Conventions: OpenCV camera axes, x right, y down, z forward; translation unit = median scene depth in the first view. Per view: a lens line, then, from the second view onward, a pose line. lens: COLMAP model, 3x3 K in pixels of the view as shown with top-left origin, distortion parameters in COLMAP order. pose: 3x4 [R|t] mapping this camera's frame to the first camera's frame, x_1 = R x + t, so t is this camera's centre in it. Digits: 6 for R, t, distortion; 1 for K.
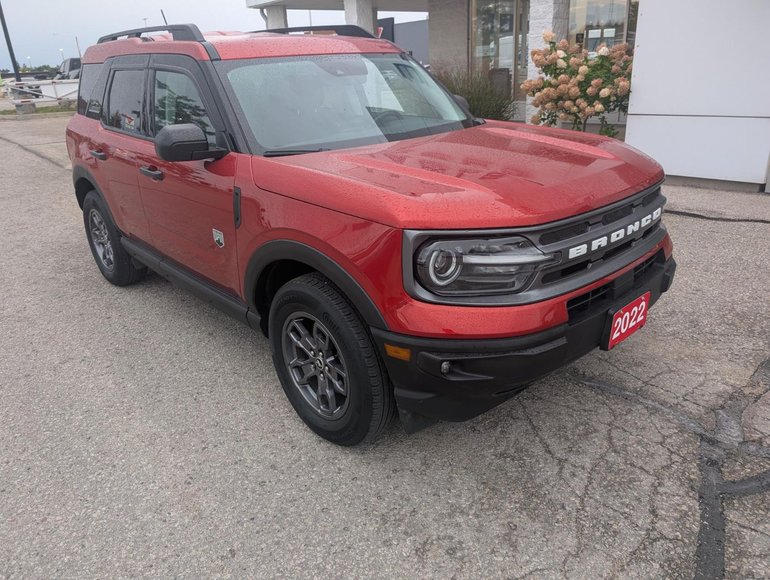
lens RADIAL K [[566.2, 0, 379.4], [0, 566.2, 294.1], [0, 0, 1]] dist [0.028888, -0.028272]
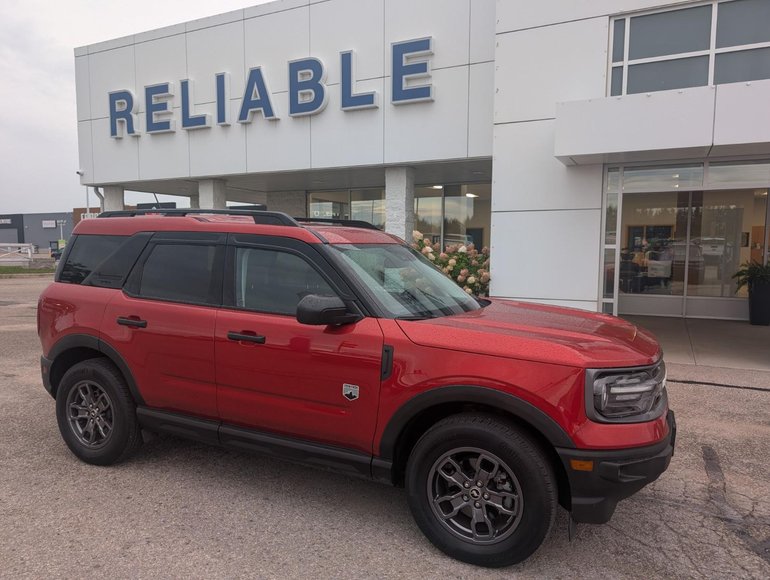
lens RADIAL K [[566.2, 0, 392.7], [0, 566.2, 305.1], [0, 0, 1]] dist [0.028888, -0.028272]
pose [[0.919545, 0.016770, 0.392627, -0.641589], [0.095834, 0.959357, -0.265424, 0.040506], [-0.381121, 0.281696, 0.880565, -0.056607]]
